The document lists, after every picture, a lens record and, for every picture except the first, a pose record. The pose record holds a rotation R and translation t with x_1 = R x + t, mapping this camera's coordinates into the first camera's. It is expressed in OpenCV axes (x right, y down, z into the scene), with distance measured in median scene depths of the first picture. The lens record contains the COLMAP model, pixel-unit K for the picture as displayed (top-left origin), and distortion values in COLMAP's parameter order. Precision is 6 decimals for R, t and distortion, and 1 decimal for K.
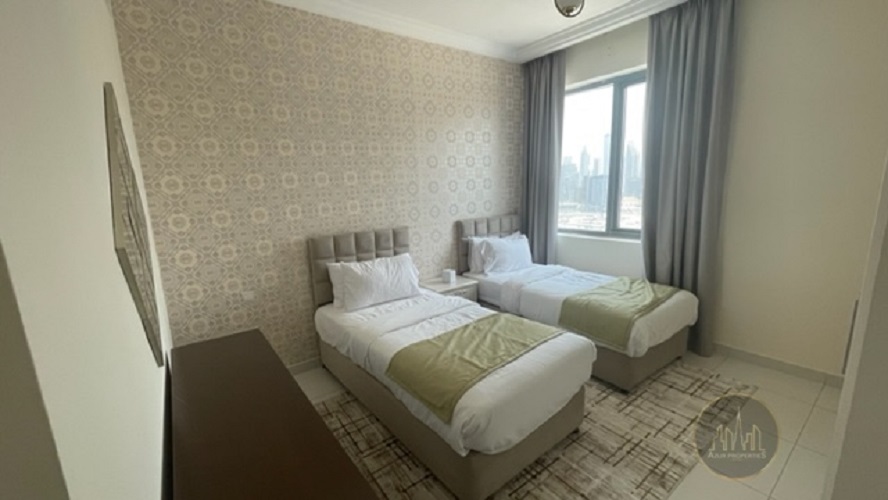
lens RADIAL K [[360.4, 0, 439.6], [0, 360.4, 250.8], [0, 0, 1]] dist [0.002292, 0.000516]
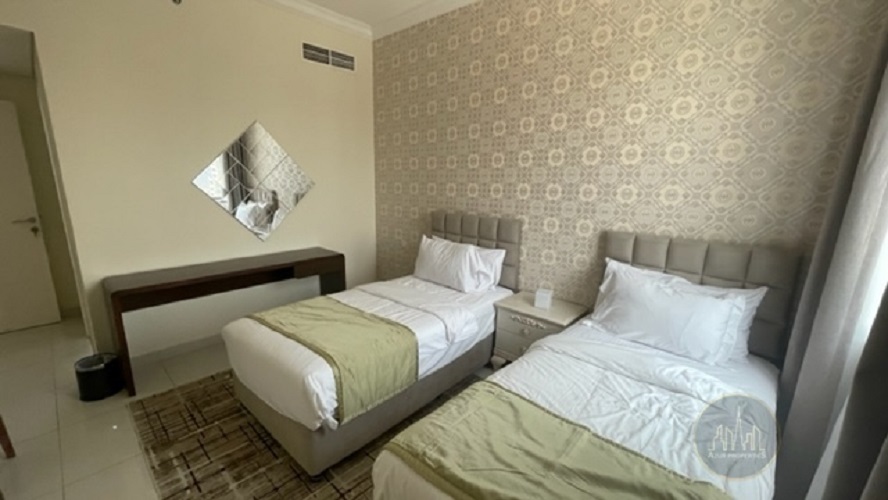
lens RADIAL K [[360.4, 0, 439.6], [0, 360.4, 250.8], [0, 0, 1]] dist [0.002292, 0.000516]
pose [[0.175613, 0.238810, -0.955055, 0.895612], [-0.200413, 0.958488, 0.202817, -0.172160], [0.963844, 0.155788, 0.216183, 0.850721]]
